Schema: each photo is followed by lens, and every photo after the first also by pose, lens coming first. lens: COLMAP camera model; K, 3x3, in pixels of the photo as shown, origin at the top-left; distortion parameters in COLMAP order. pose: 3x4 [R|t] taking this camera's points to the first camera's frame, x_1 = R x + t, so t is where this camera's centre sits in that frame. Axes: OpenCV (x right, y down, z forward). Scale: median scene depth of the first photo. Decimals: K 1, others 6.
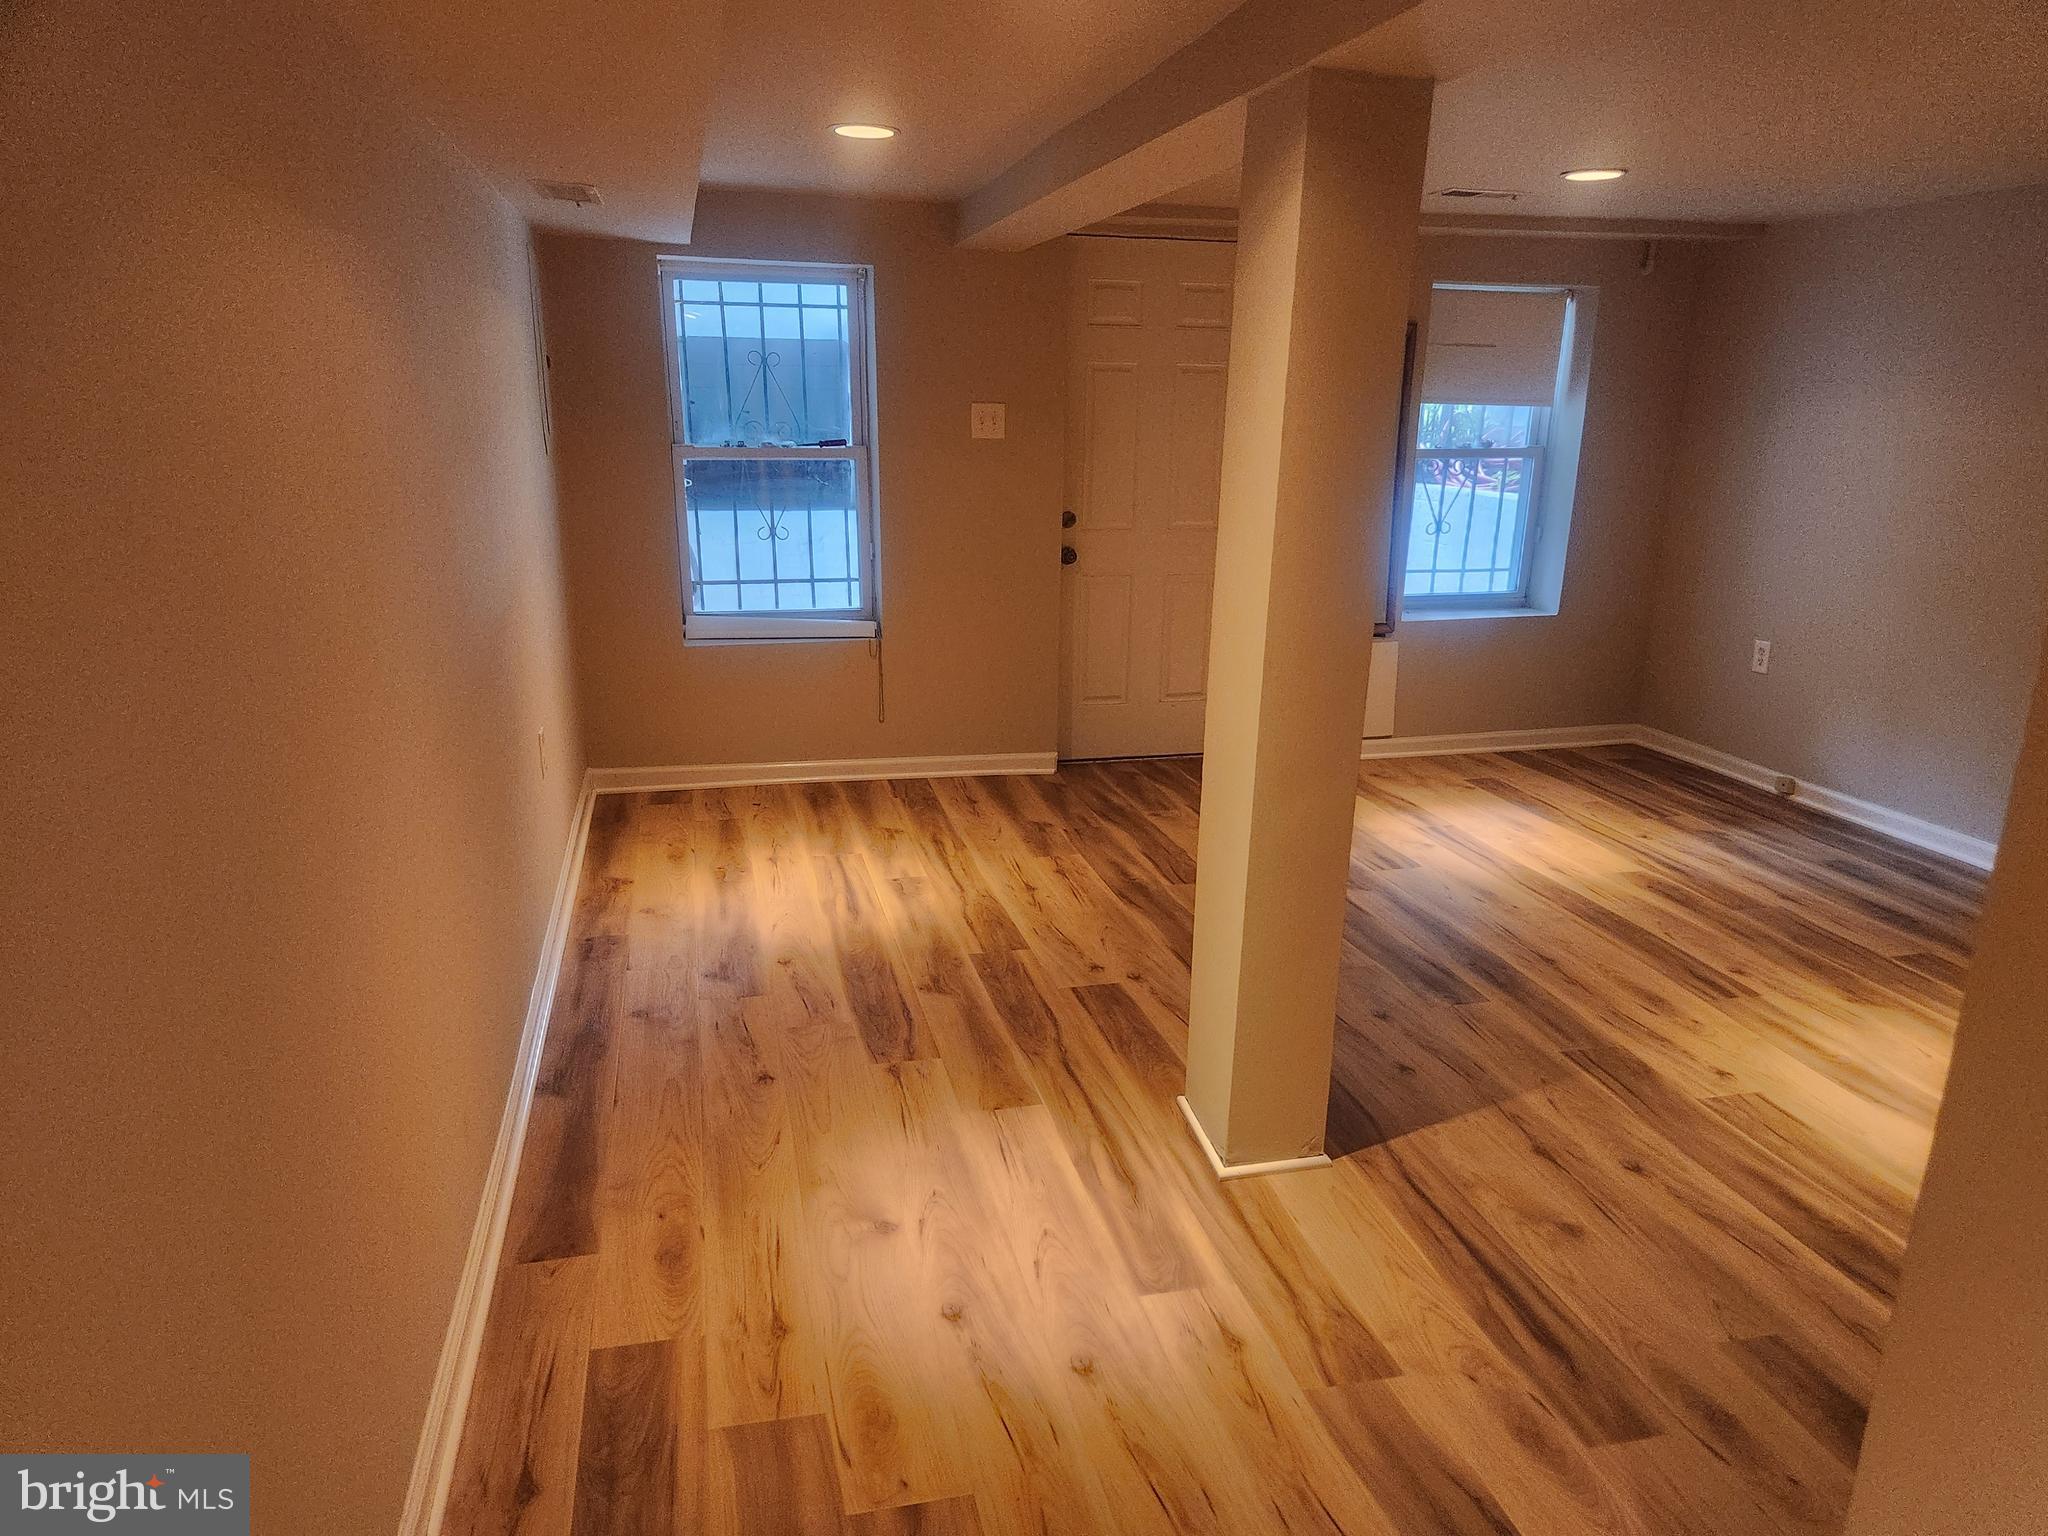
lens RADIAL K [[1394.4, 0, 1026.1], [0, 1394.4, 791.7], [0, 0, 1]] dist [0.062179, -0.045850]
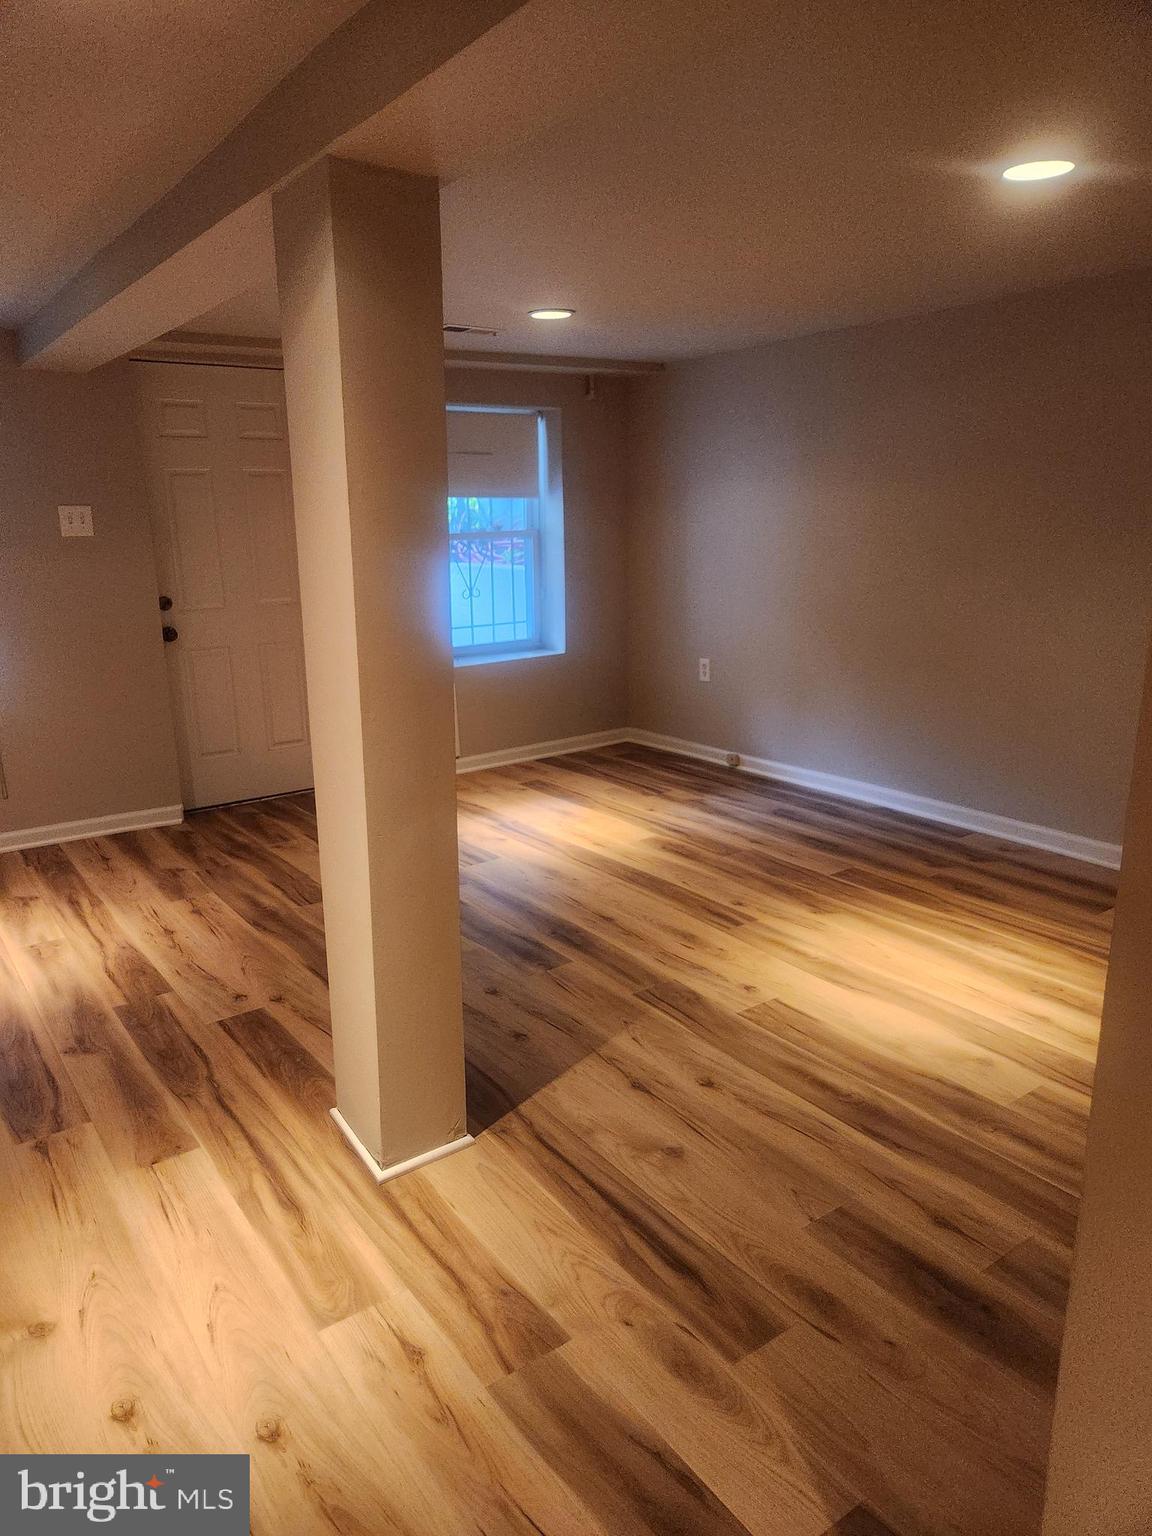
lens RADIAL K [[1045.8, 0, 547.4], [0, 1045.8, 778.7], [0, 0, 1]] dist [0.062179, -0.045850]
pose [[0.931913, -0.123603, 0.340970, 0.014012], [0.132365, 0.991198, -0.002457, -0.010598], [-0.337665, 0.047422, 0.940071, 0.123826]]
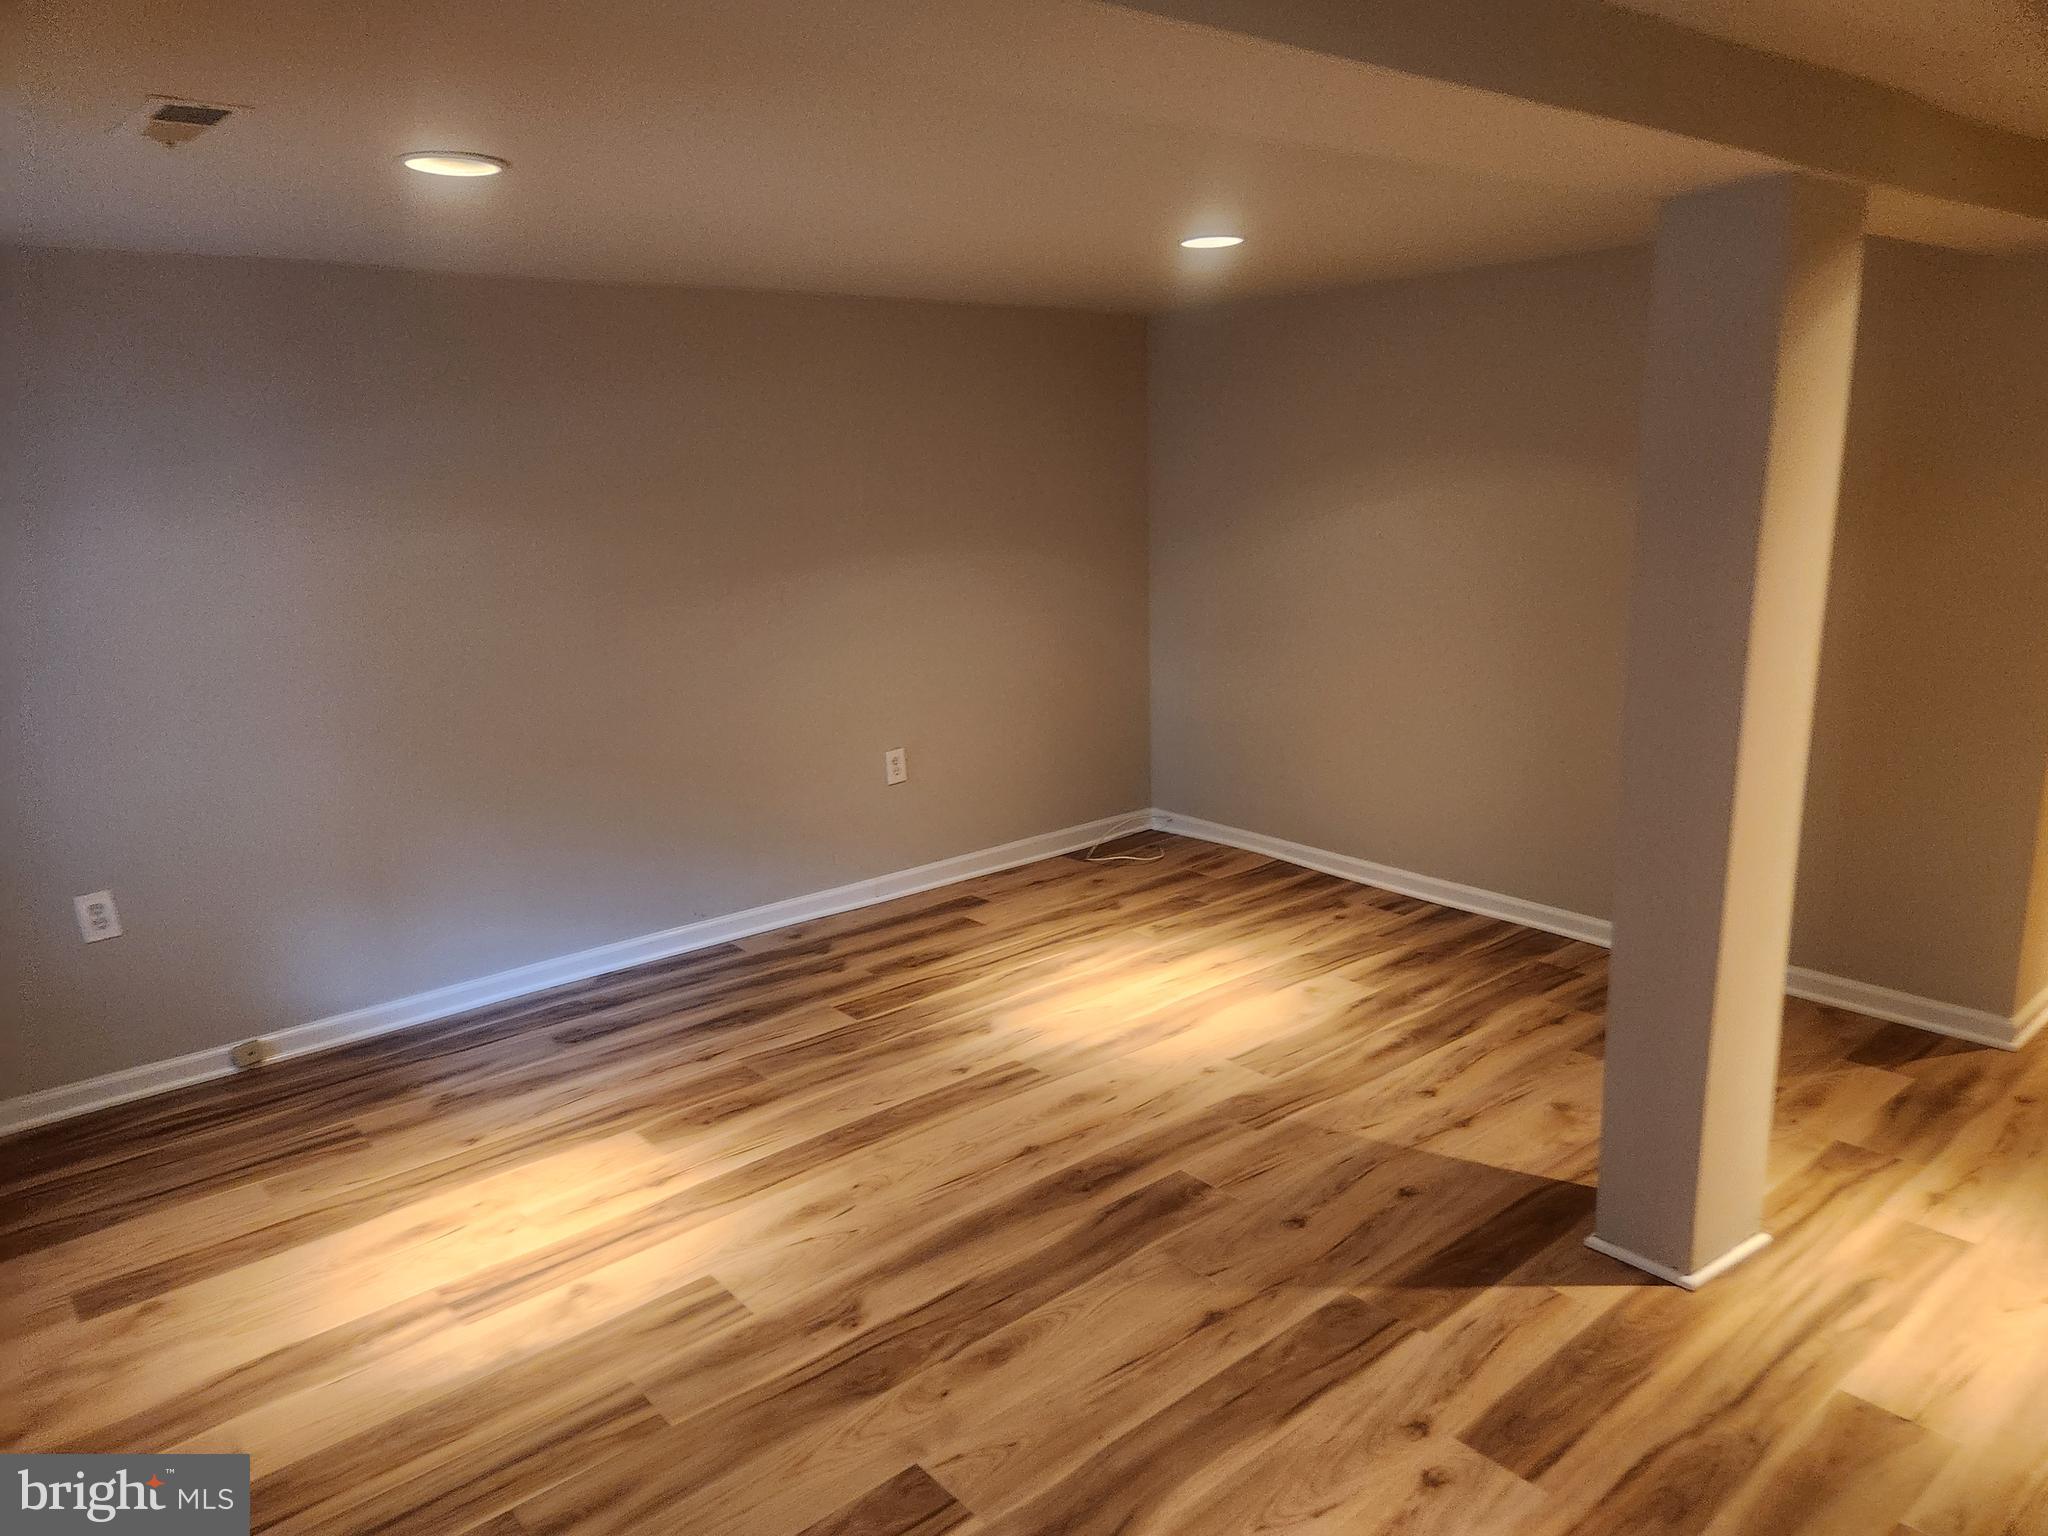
lens RADIAL K [[1394.4, 0, 1024.8], [0, 1394.4, 772.7], [0, 0, 1]] dist [0.062179, -0.045850]
pose [[-0.449728, -0.192979, 0.872069, -0.320270], [0.270890, 0.900919, 0.339062, -0.372744], [-0.851095, 0.388721, -0.352892, 1.209808]]
